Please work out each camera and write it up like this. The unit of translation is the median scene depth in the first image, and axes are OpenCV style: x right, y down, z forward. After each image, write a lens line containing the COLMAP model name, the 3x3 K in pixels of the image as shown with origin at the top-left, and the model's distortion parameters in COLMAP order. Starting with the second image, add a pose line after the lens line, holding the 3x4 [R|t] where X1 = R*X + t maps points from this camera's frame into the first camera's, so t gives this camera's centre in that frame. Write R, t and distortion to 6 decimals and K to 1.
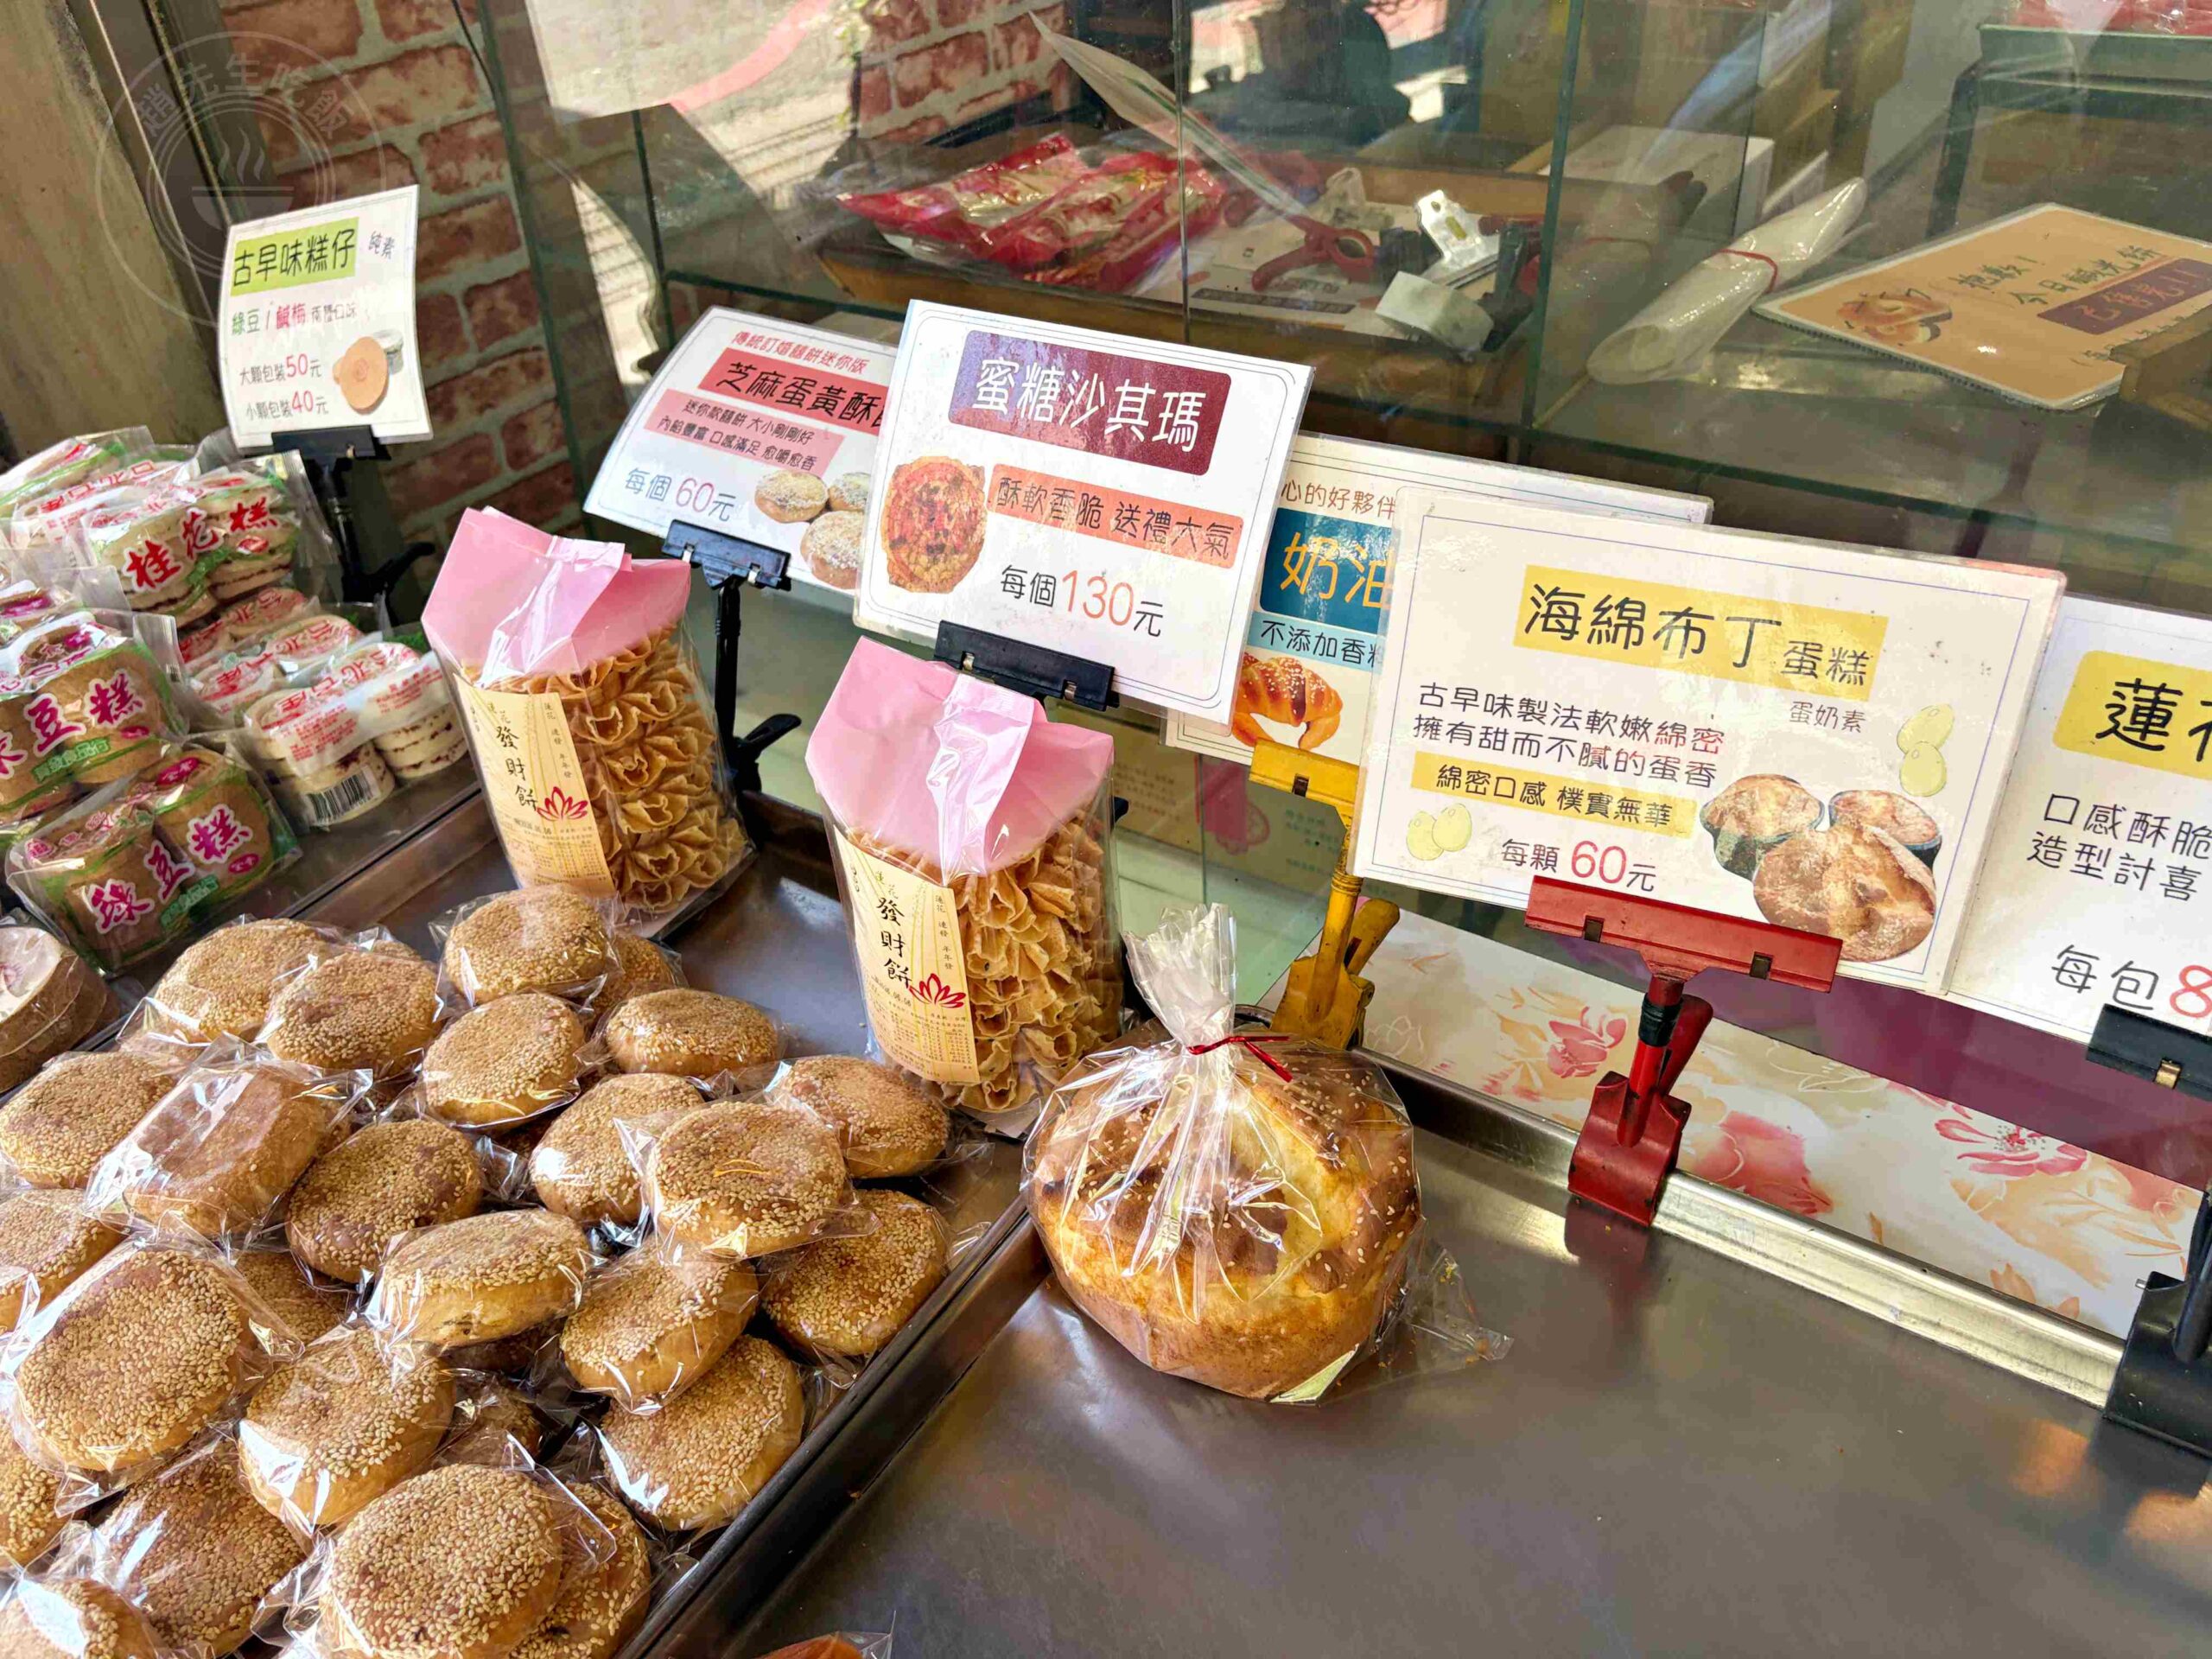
lens RADIAL K [[1662.2, 0, 1130.7], [0, 1662.2, 840.5], [0, 0, 1]] dist [0.038050, -0.044532]
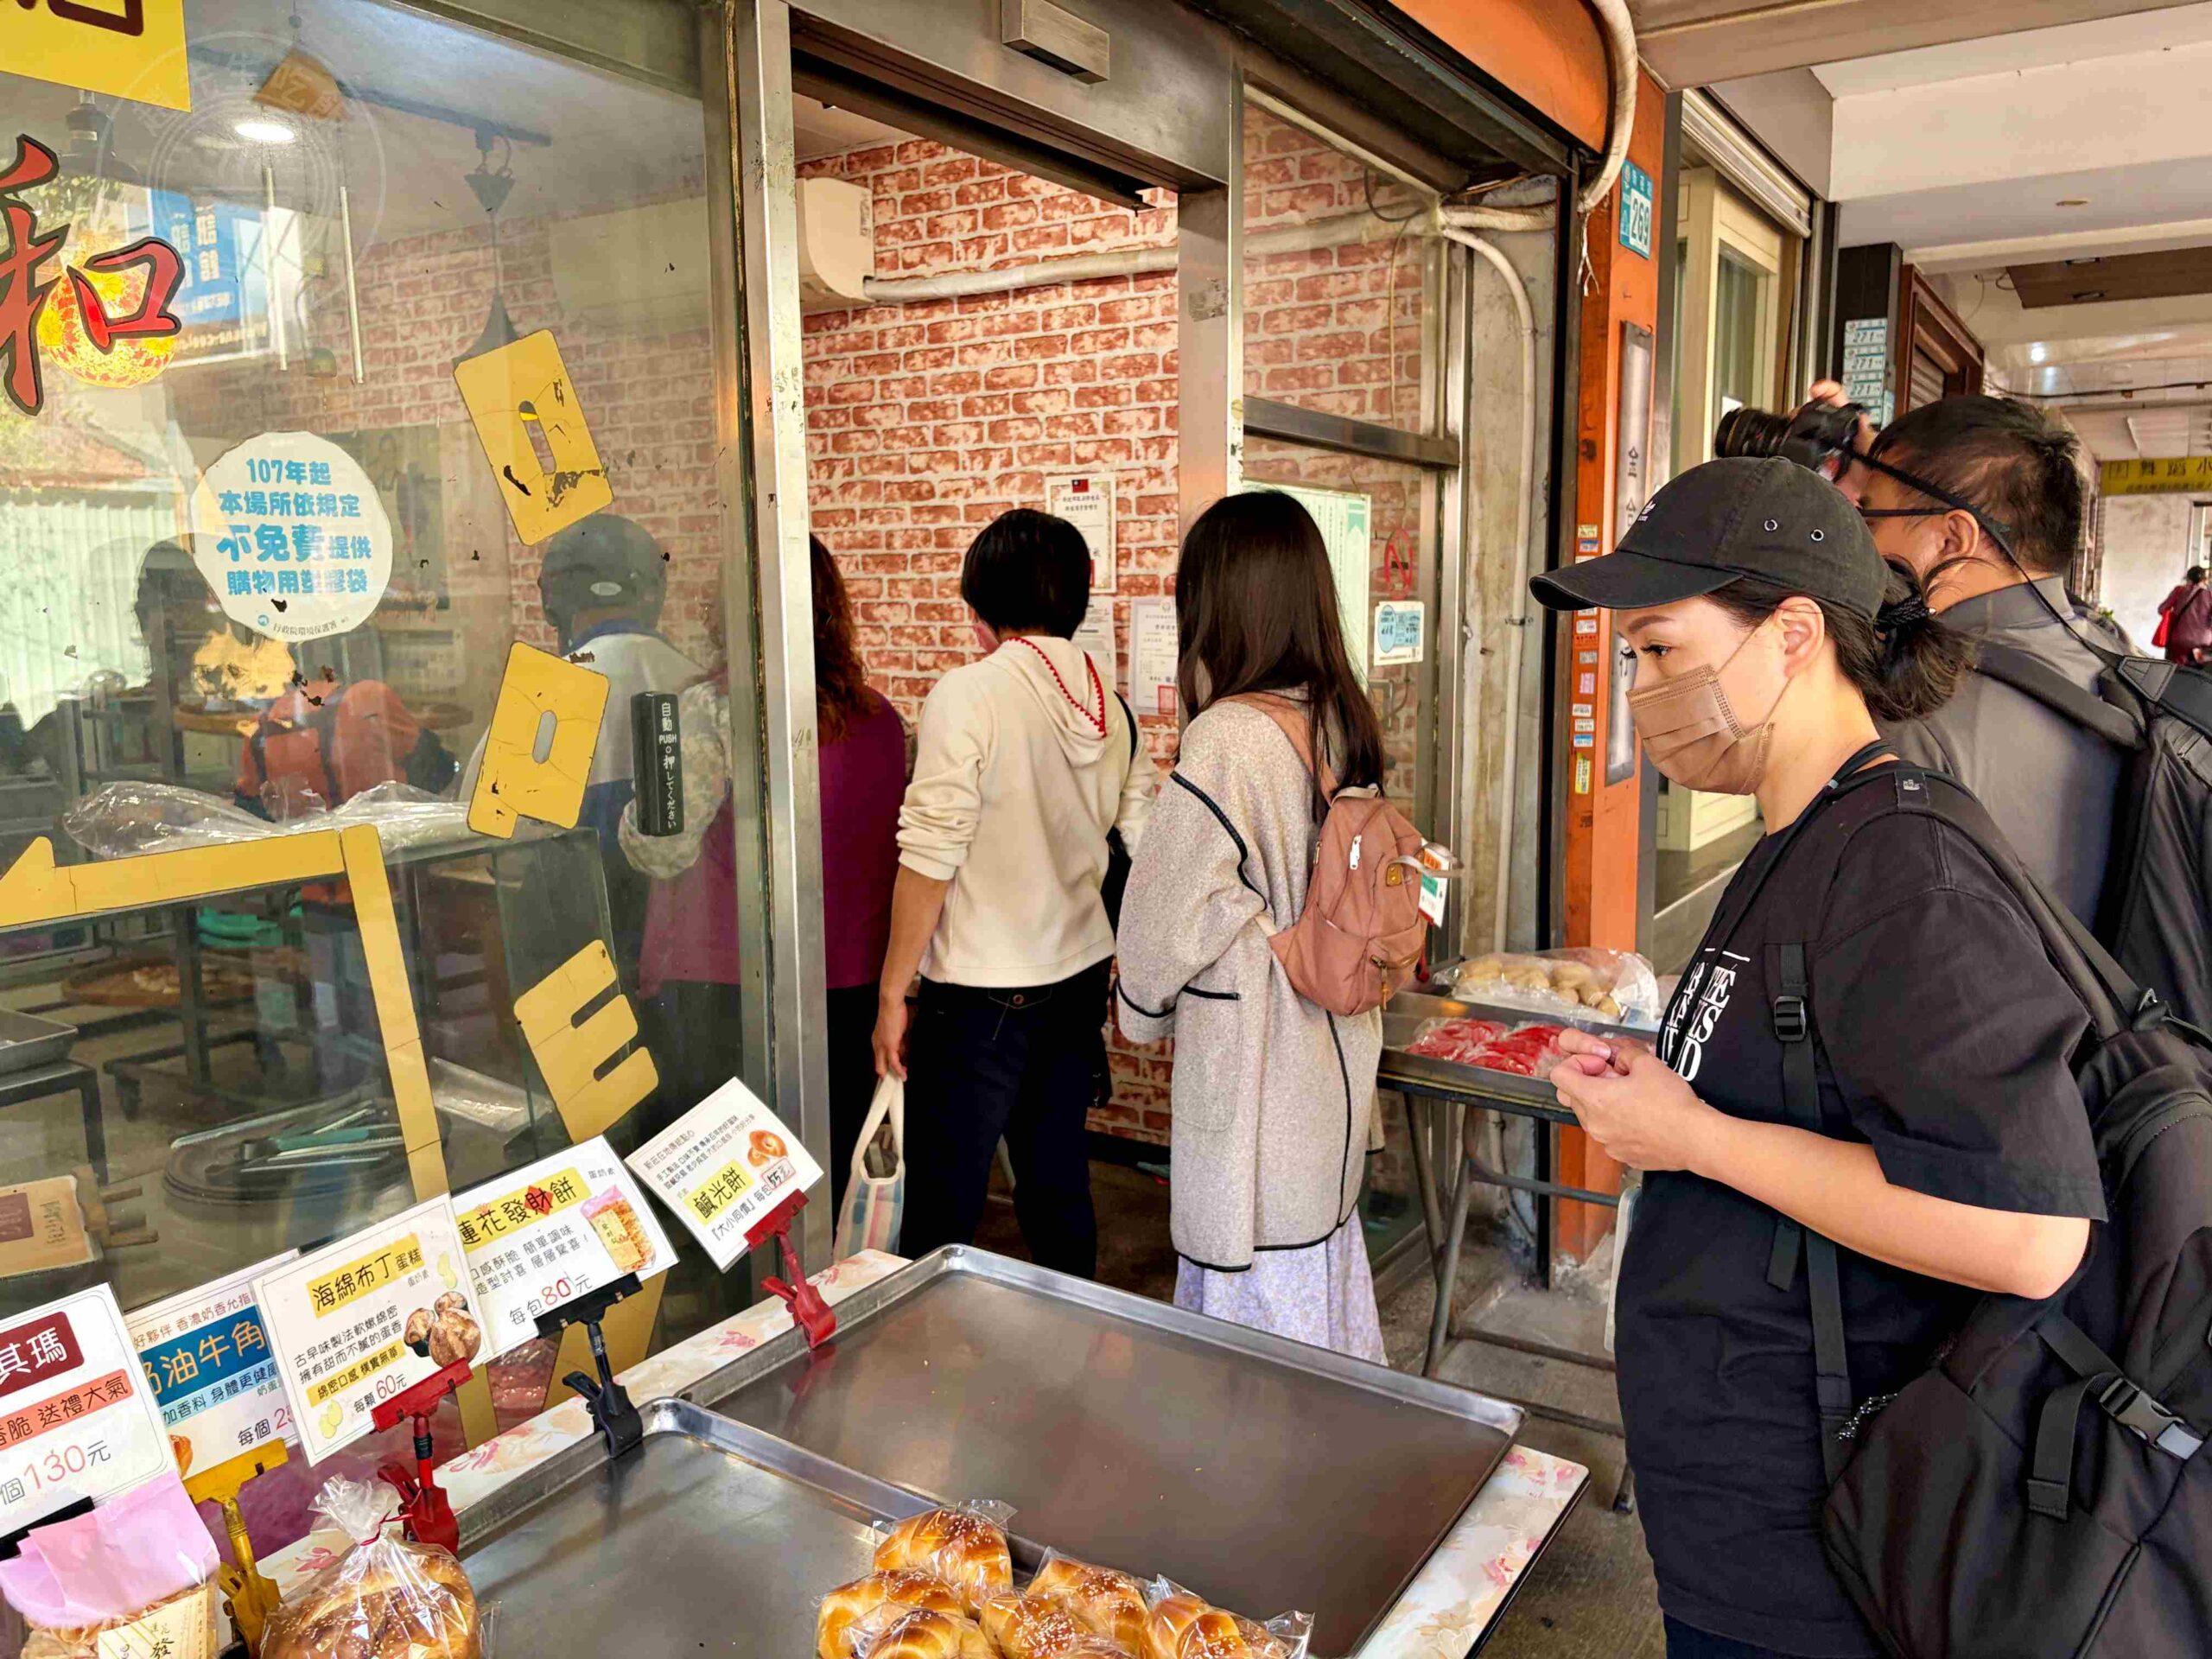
lens RADIAL K [[1662.2, 0, 1116.3], [0, 1662.2, 810.7], [0, 0, 1]] dist [0.038050, -0.044532]
pose [[-0.051915, -0.062850, 0.996672, -1.879377], [0.618279, 0.781722, 0.081500, -0.162375], [-0.784243, 0.620452, -0.001724, -0.212127]]
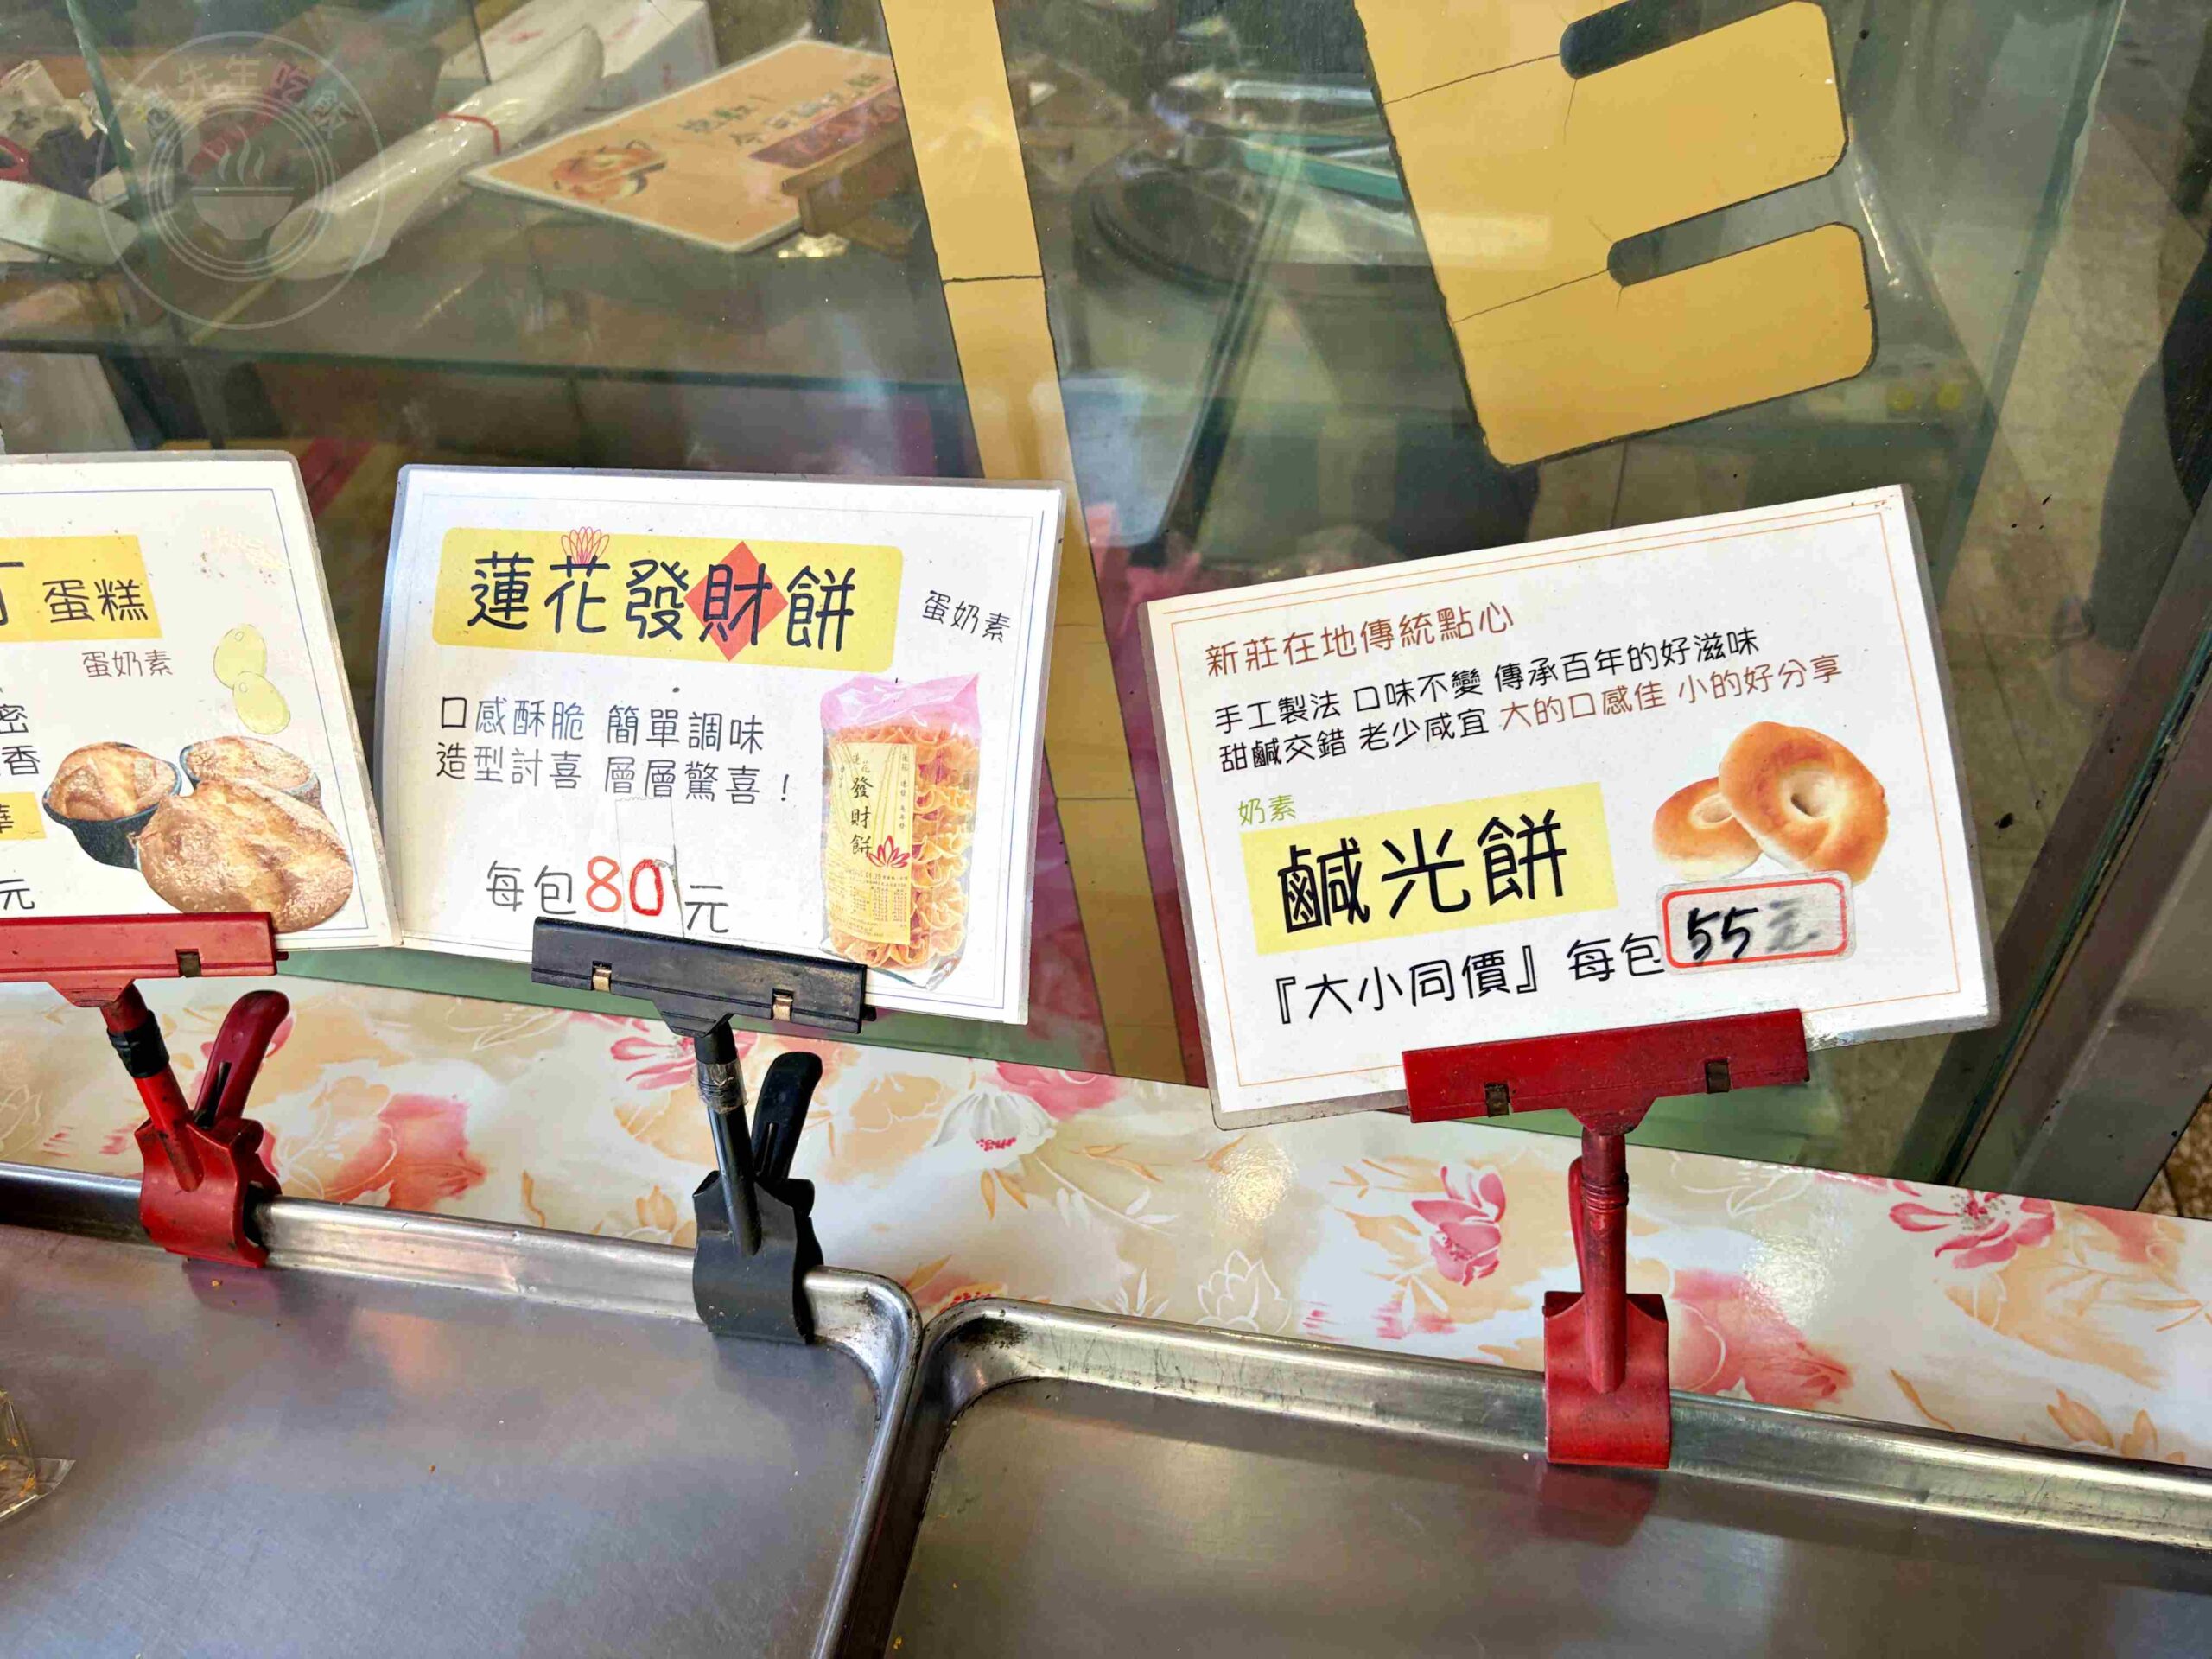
lens RADIAL K [[1662.2, 0, 1085.1], [0, 1662.2, 851.9], [0, 0, 1]] dist [0.038050, -0.044532]
pose [[0.909583, -0.242996, 0.337064, 0.499647], [0.222657, 0.969920, 0.098384, 0.036760], [-0.350832, -0.014439, 0.936327, 0.052759]]
